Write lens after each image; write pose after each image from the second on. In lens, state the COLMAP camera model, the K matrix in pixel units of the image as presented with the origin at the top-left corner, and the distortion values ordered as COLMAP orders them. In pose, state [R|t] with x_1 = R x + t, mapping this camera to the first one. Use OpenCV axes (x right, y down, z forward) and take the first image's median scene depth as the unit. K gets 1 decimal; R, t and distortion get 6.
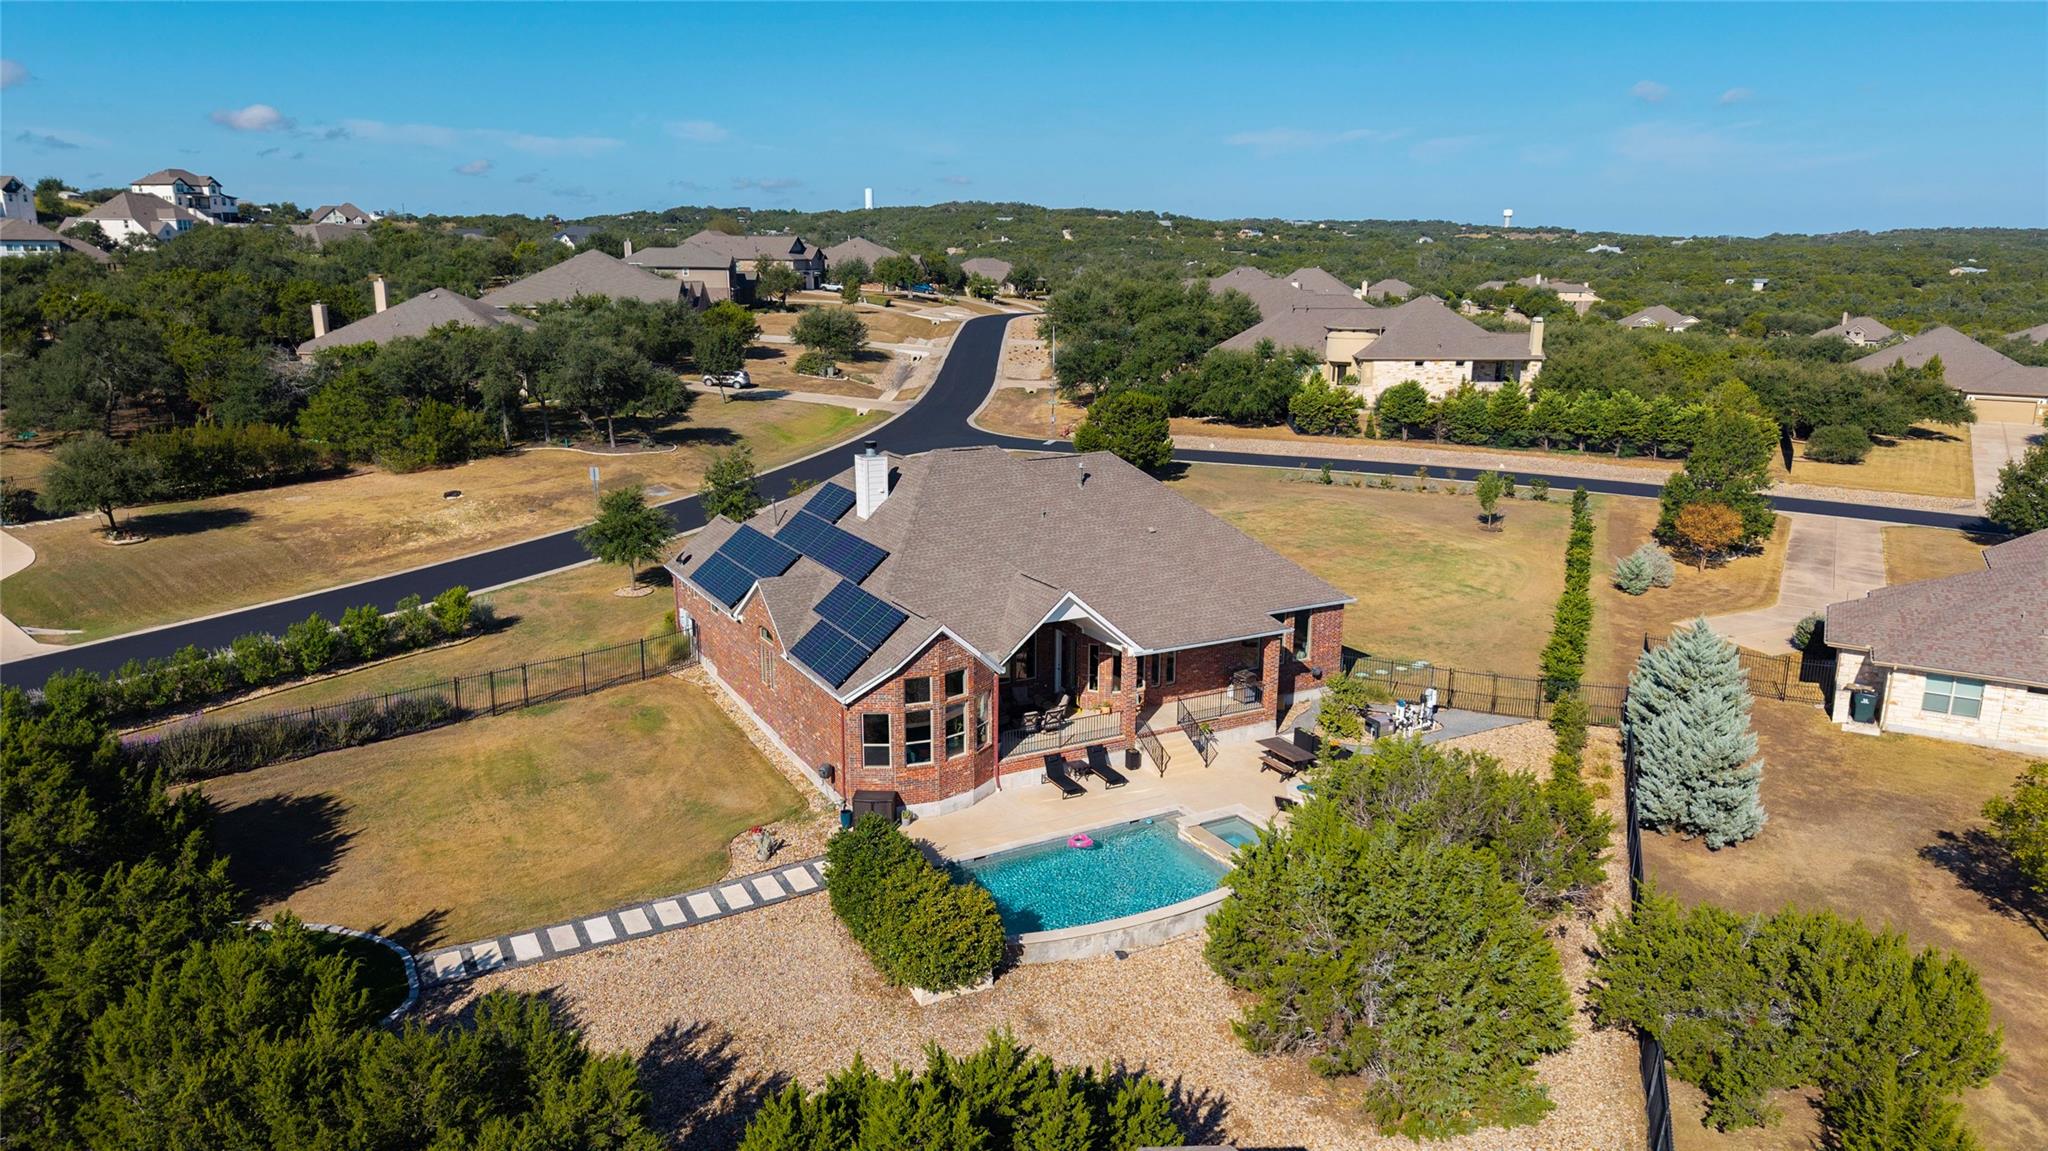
lens RADIAL K [[1438.6, 0, 1036.8], [0, 1438.6, 575.4], [0, 0, 1]] dist [-0.011548, -0.013534]
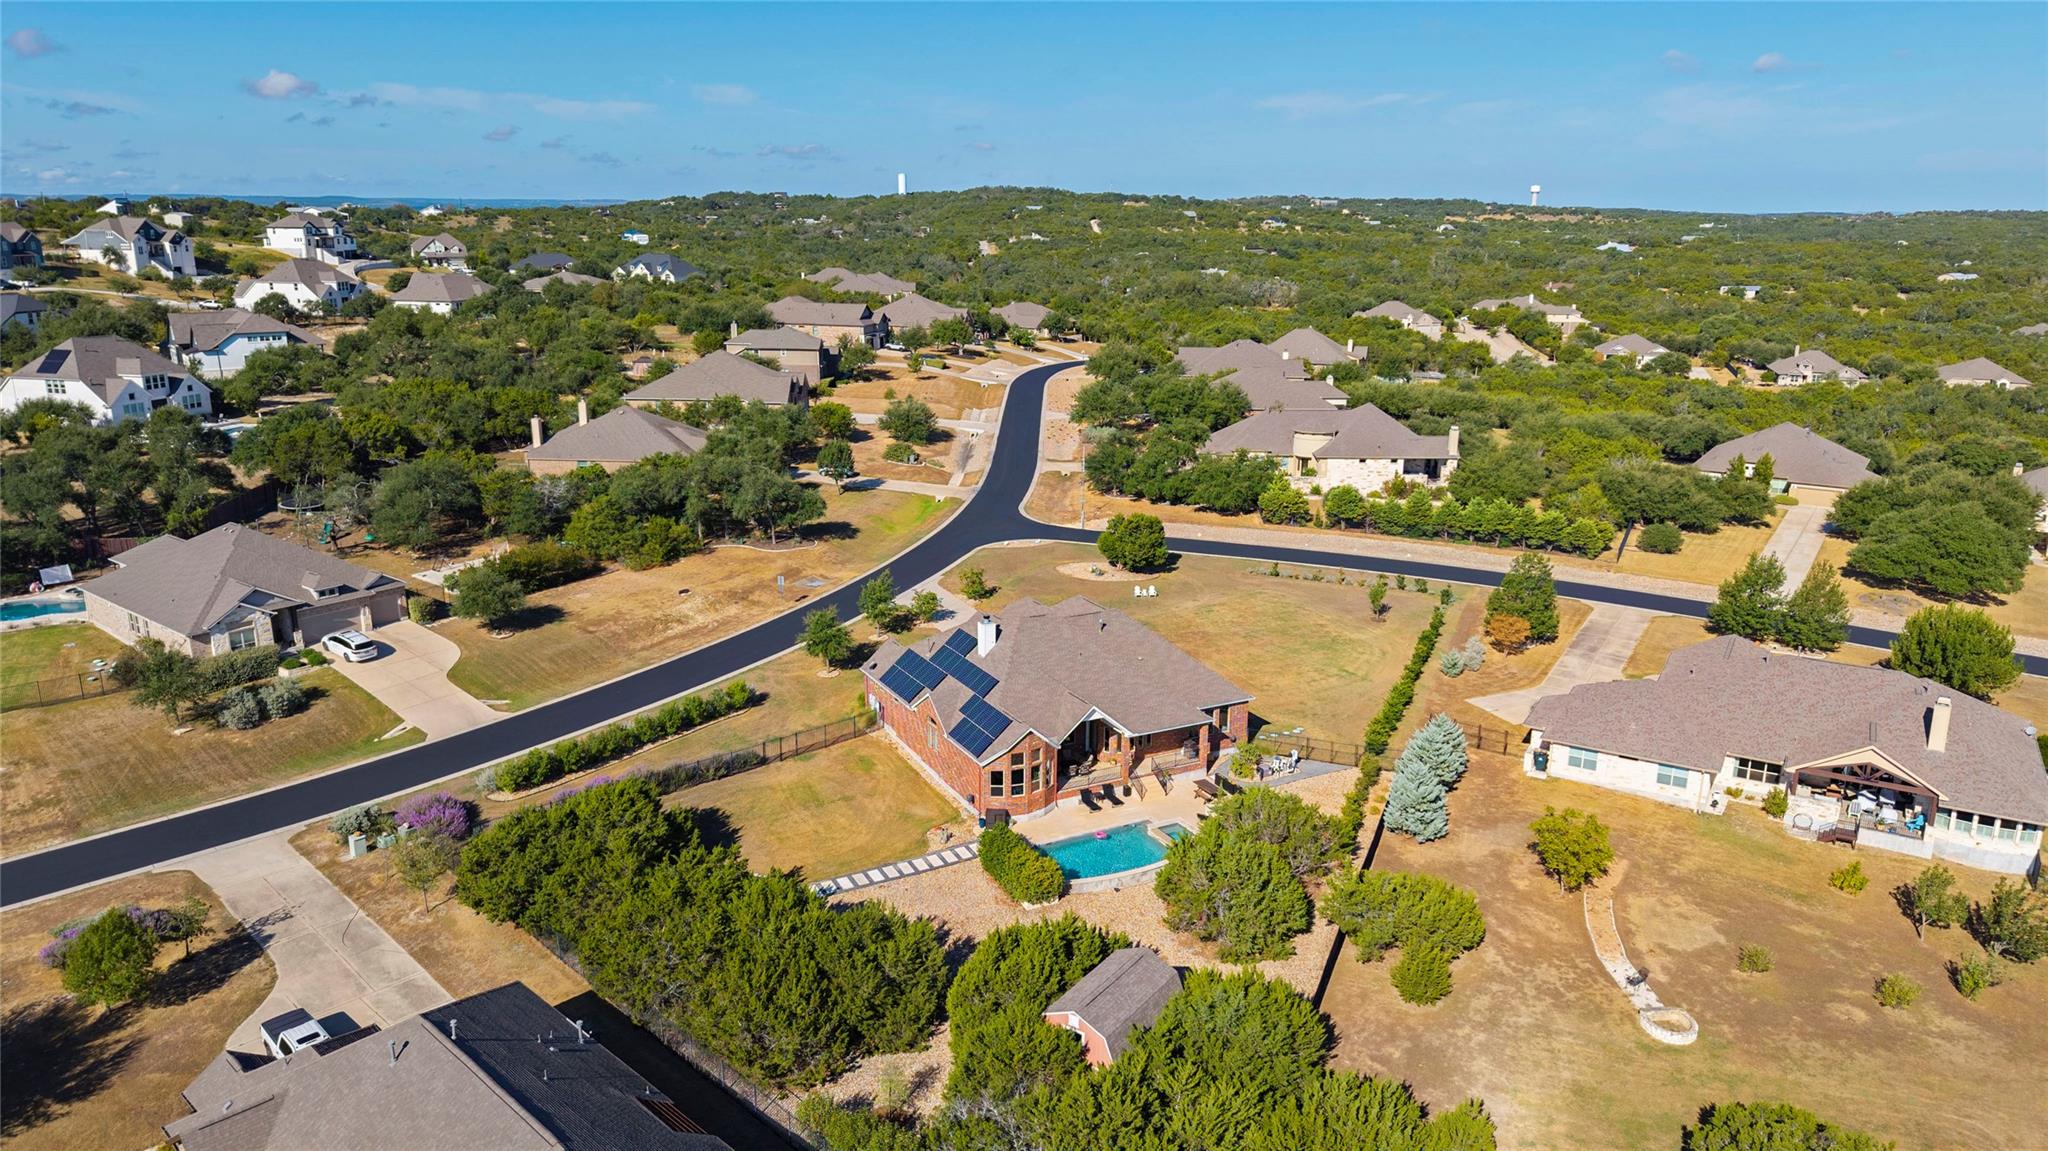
lens RADIAL K [[1438.6, 0, 1020.0], [0, 1438.6, 575.2], [0, 0, 1]] dist [-0.011548, -0.013534]
pose [[0.999545, 0.005301, -0.029681, -0.011196], [-0.004620, 0.999725, 0.022981, -0.114777], [0.029794, -0.022834, 0.999295, -0.513817]]
